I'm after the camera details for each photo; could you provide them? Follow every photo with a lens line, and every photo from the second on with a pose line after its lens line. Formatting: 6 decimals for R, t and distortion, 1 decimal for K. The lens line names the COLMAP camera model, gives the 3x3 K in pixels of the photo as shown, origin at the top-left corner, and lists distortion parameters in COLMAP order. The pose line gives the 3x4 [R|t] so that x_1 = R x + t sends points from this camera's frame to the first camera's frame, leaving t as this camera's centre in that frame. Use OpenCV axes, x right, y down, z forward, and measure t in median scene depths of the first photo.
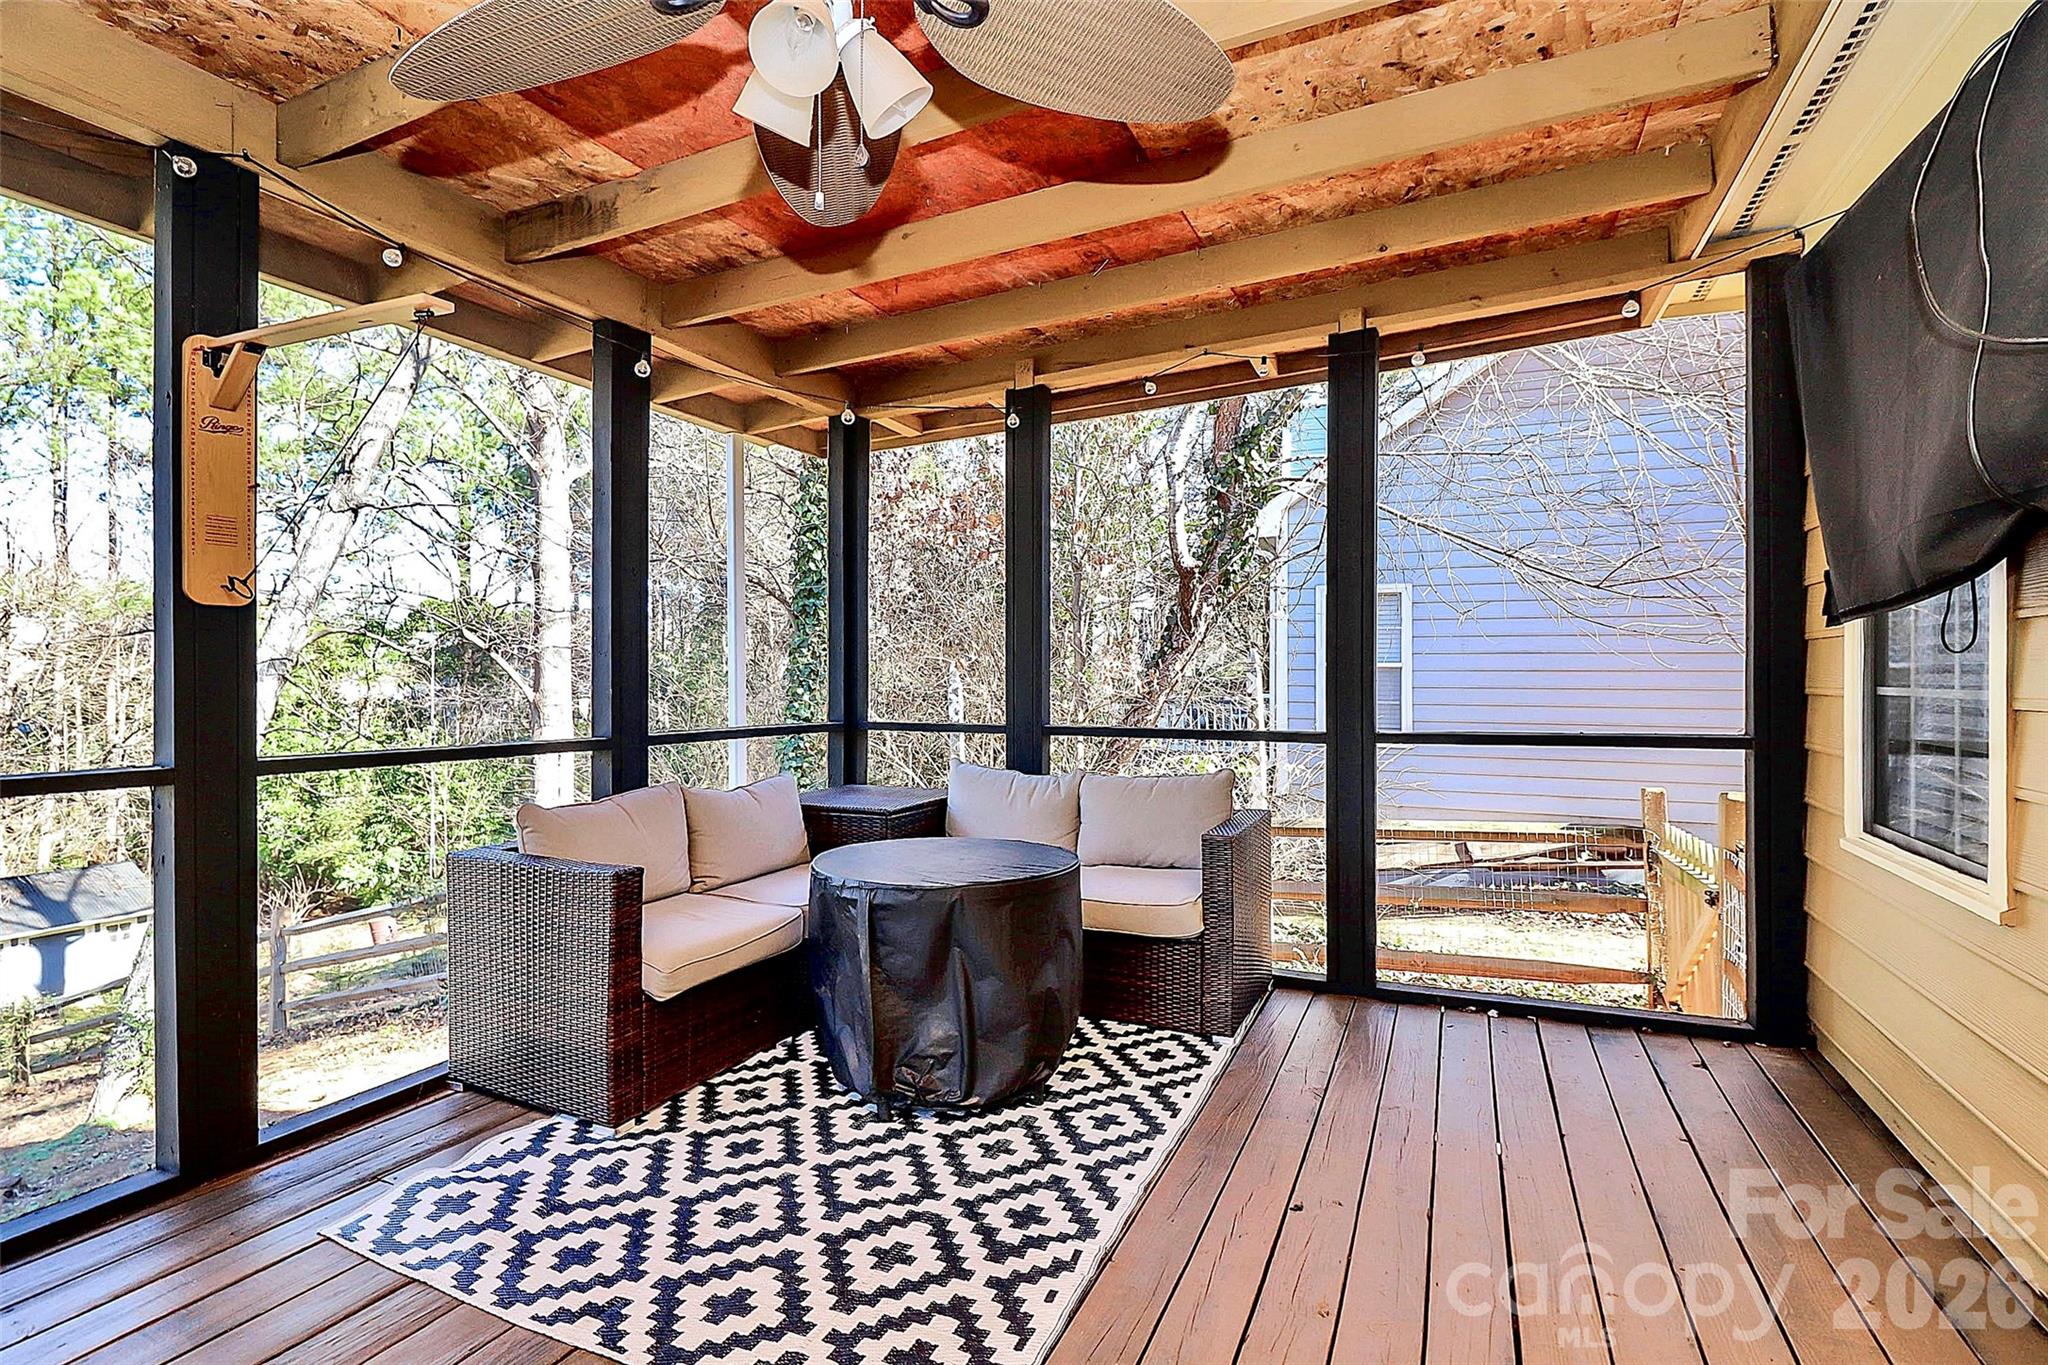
lens RADIAL K [[998.1, 0, 1029.5], [0, 998.1, 672.0], [0, 0, 1]] dist [0.006076, 0.000101]
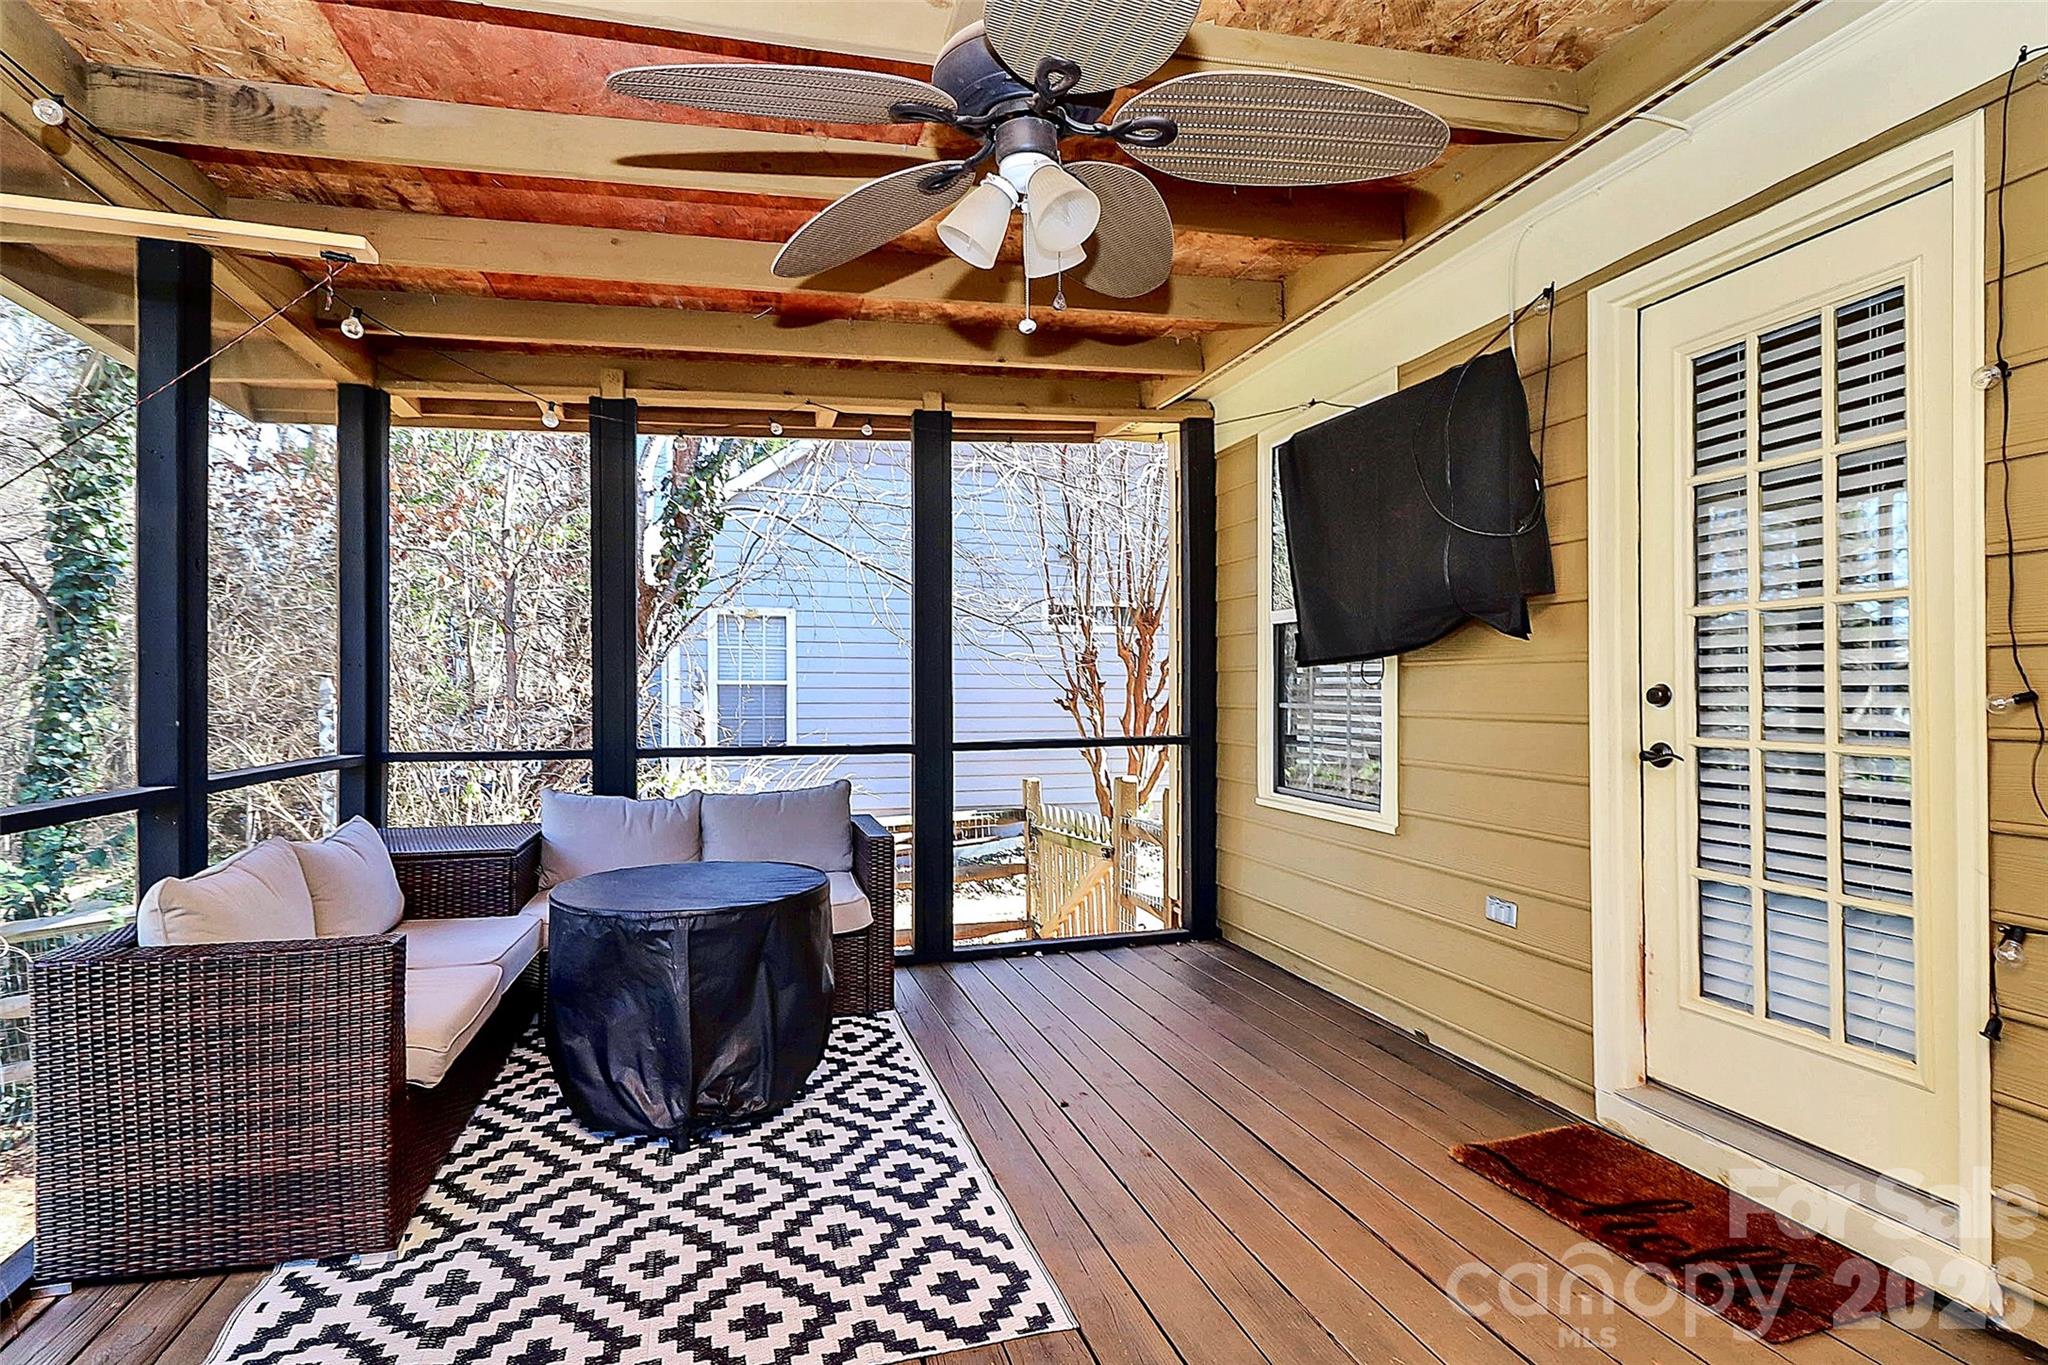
lens RADIAL K [[986.7, 0, 1018.4], [0, 986.7, 675.5], [0, 0, 1]] dist [0.001920, -0.000380]
pose [[0.767698, 0.008133, 0.640760, -0.521647], [-0.001367, 0.999938, -0.011055, -0.011782], [-0.640810, 0.007610, 0.767661, 0.032730]]
